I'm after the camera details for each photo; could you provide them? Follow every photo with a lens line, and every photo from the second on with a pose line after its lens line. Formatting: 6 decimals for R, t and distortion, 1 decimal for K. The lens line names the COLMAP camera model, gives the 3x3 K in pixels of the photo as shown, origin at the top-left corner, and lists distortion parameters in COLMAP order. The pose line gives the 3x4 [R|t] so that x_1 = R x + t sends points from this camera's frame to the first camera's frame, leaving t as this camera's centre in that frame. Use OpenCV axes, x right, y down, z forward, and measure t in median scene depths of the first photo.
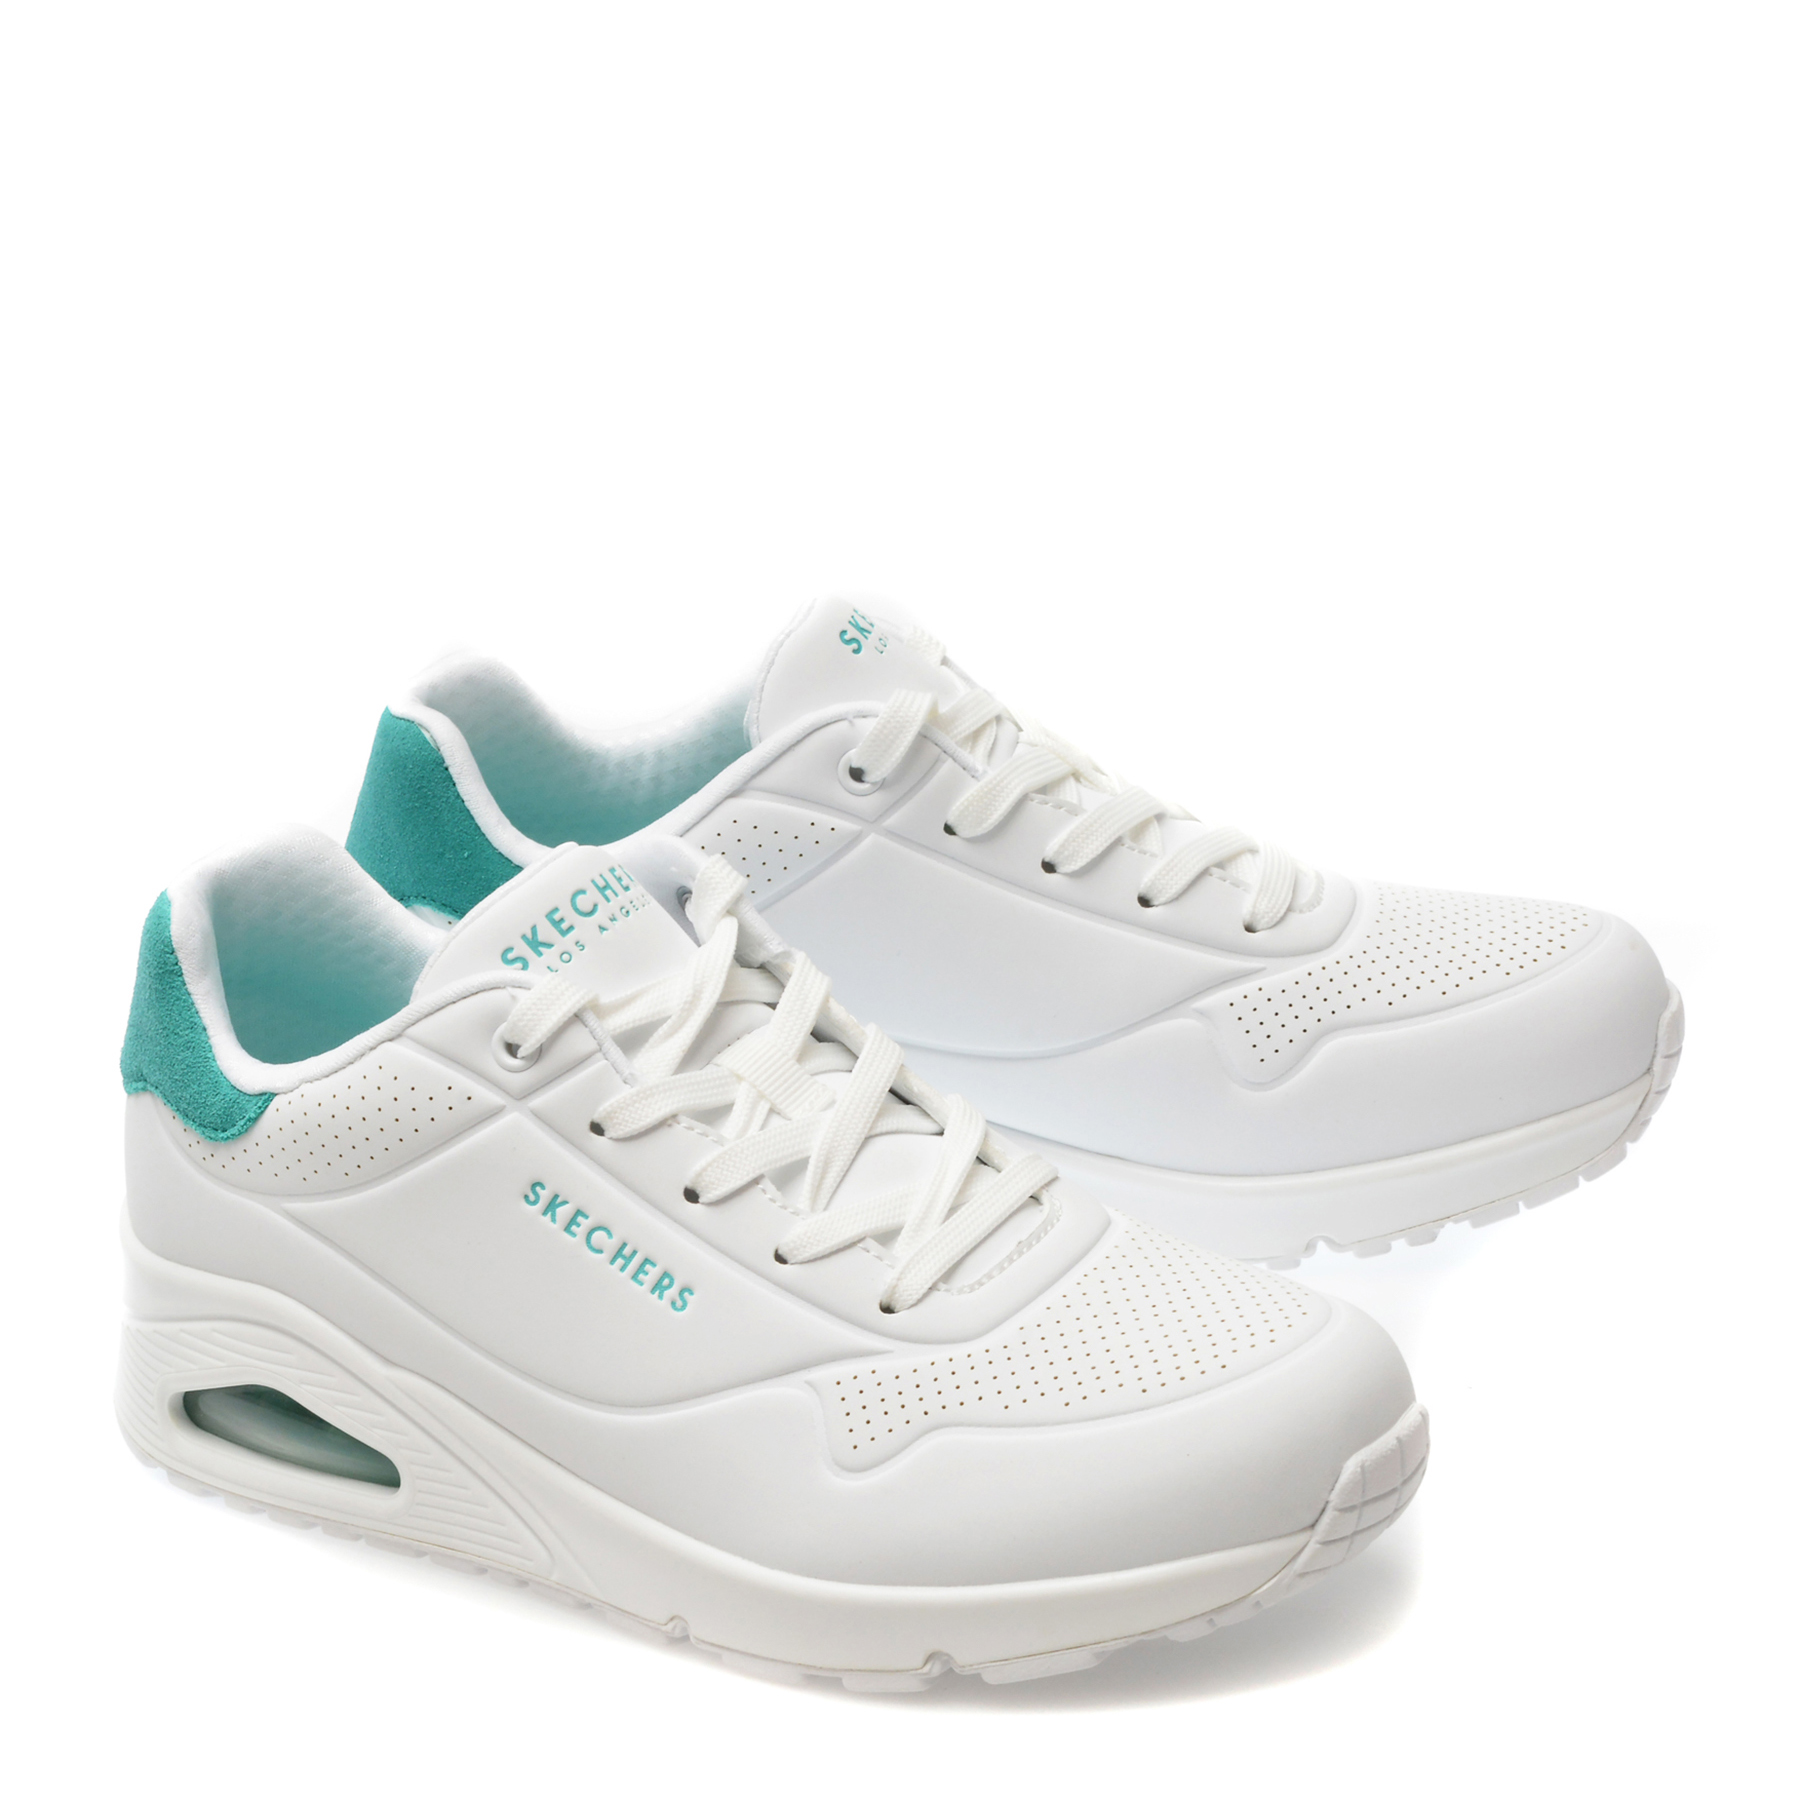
lens RADIAL K [[6901.1, 0, 900.0], [0, 6901.1, 900.0], [0, 0, 1]] dist [-0.287197, -3.955349]
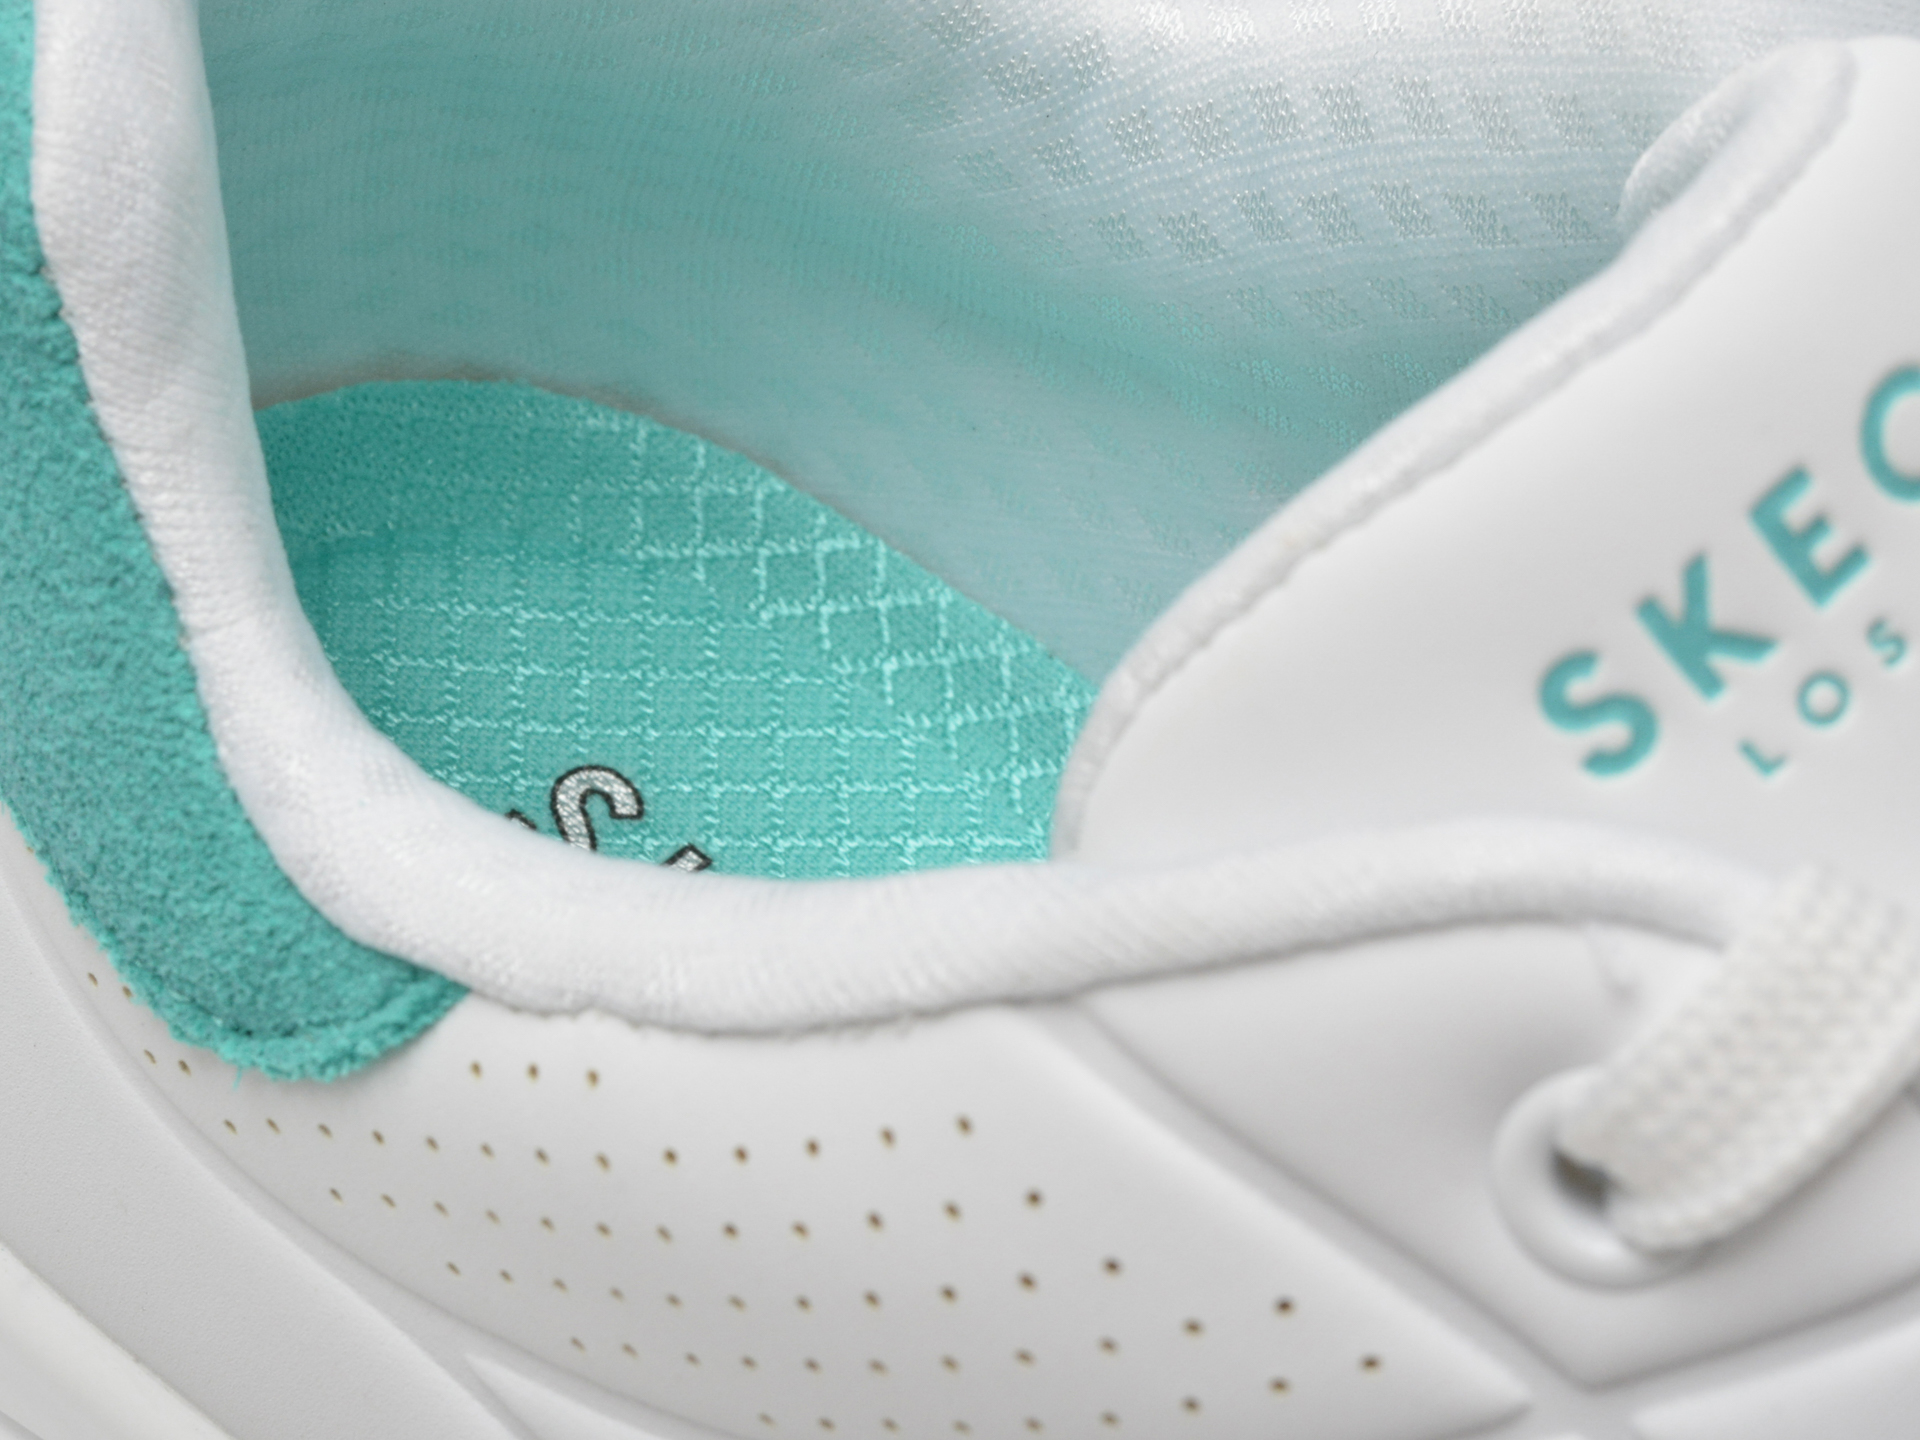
lens RADIAL K [[6412.4, 0, 960.0], [0, 6412.4, 720.0], [0, 0, 1]] dist [-0.087007, -0.259062]
pose [[0.997507, 0.050334, 0.049465, -0.087415], [-0.066899, 0.897603, 0.435699, -0.080058], [-0.022470, -0.437922, 0.898732, 0.824325]]
